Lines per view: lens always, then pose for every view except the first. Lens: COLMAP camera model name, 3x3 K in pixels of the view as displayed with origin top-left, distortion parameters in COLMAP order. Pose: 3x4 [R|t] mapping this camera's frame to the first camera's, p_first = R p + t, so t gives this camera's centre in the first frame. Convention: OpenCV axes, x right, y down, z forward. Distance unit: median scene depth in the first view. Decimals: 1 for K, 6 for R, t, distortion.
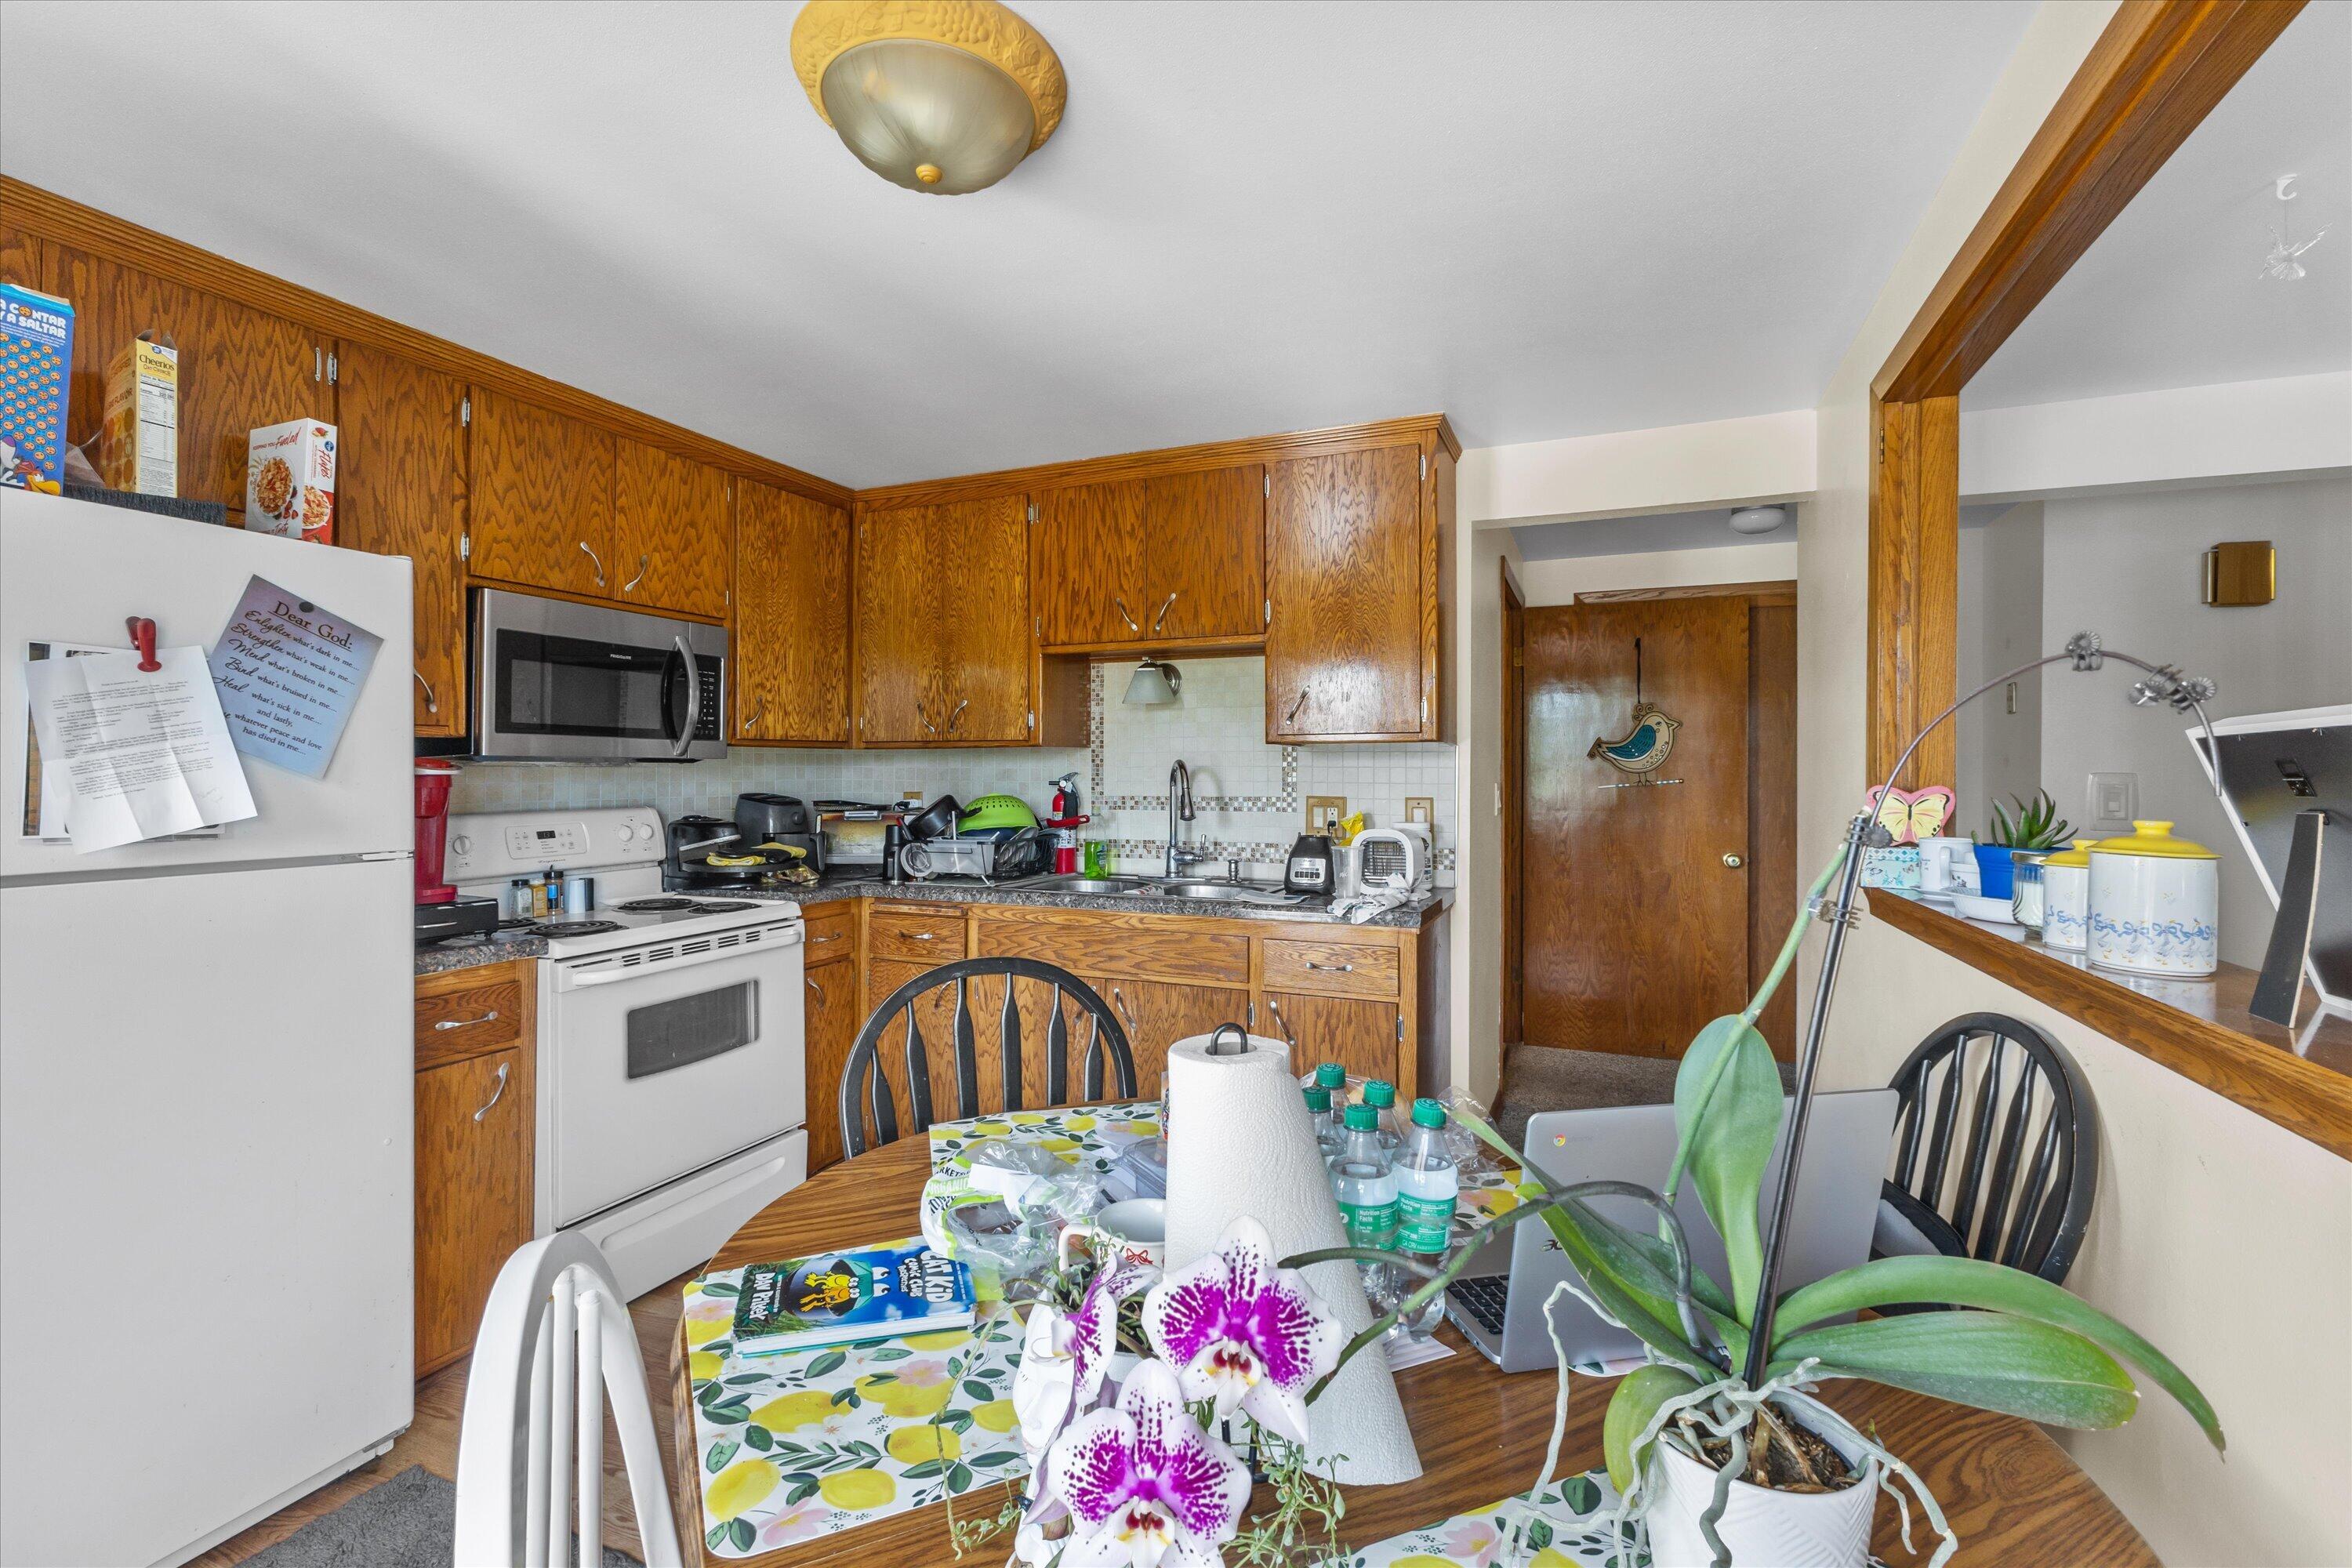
lens RADIAL K [[1021.4, 0, 1179.6], [0, 1021.4, 772.3], [0, 0, 1]] dist [0.006456, 0.000245]
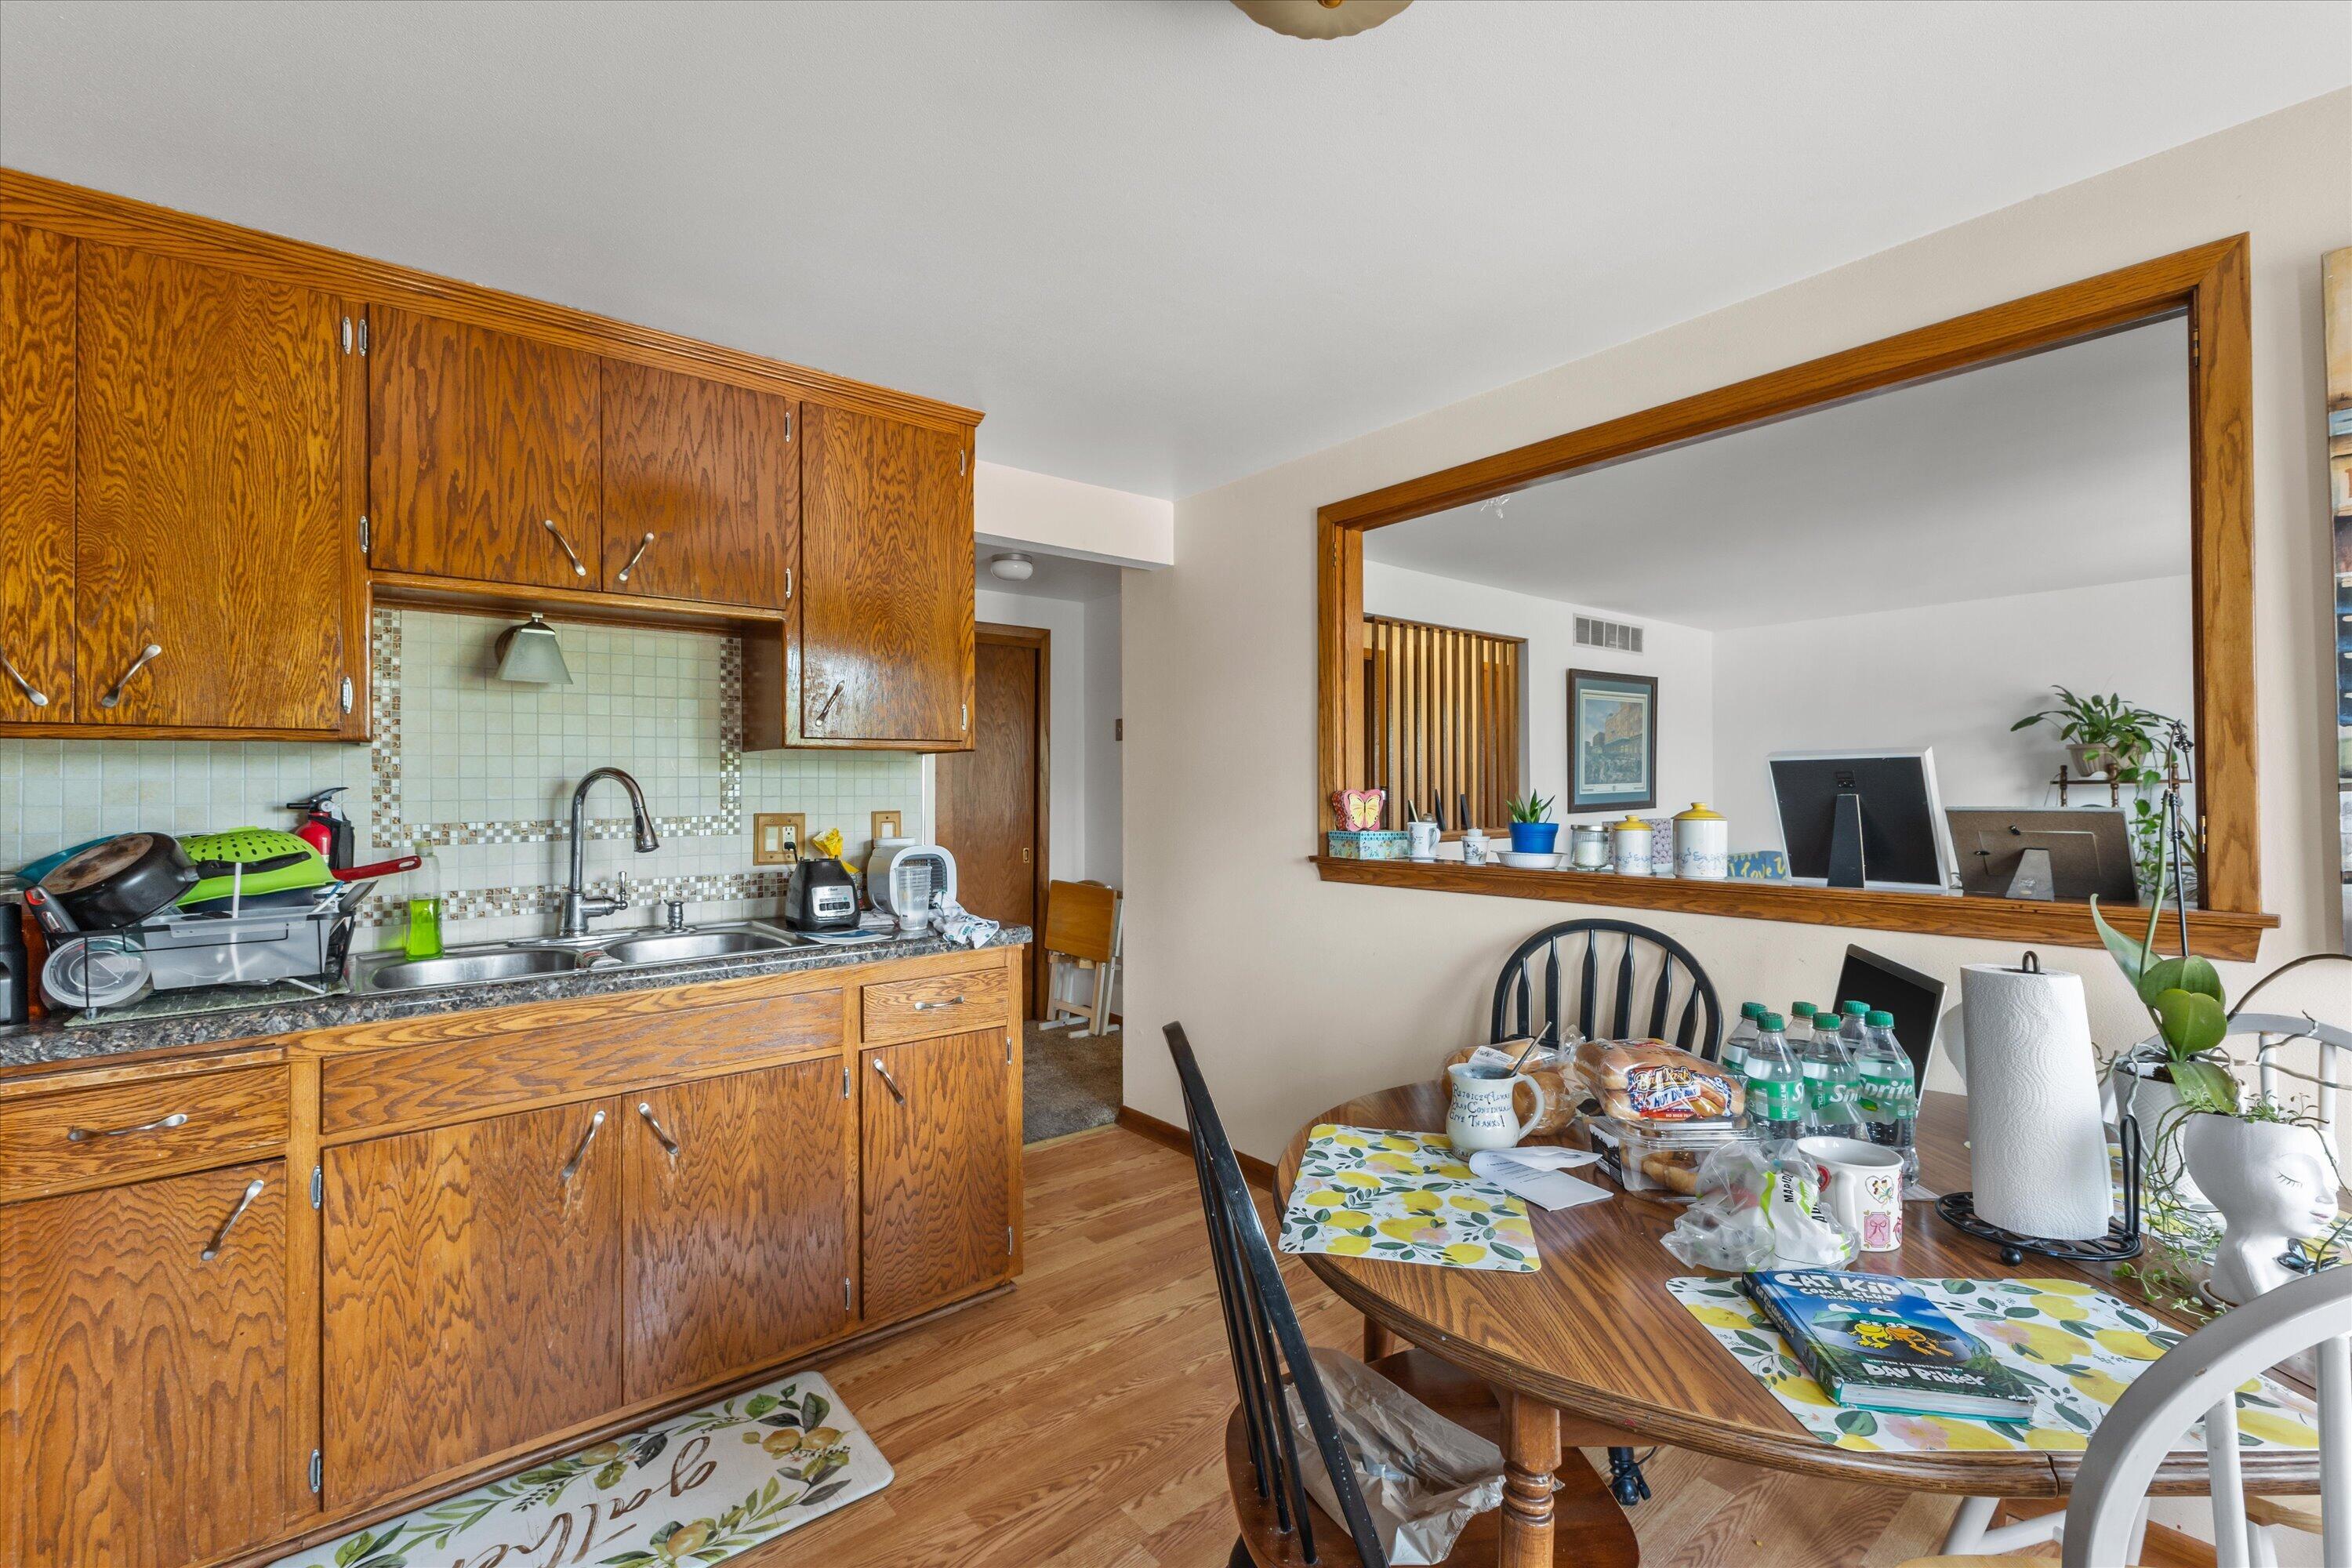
lens RADIAL K [[1002.4, 0, 1176.0], [0, 1002.4, 784.0], [0, 0, 1]] dist [0.005596, 0.000677]
pose [[0.486969, -0.004145, 0.873409, -0.500142], [0.007227, 0.999974, 0.000716, 0.001785], [-0.873389, 0.005964, 0.486986, 0.388635]]
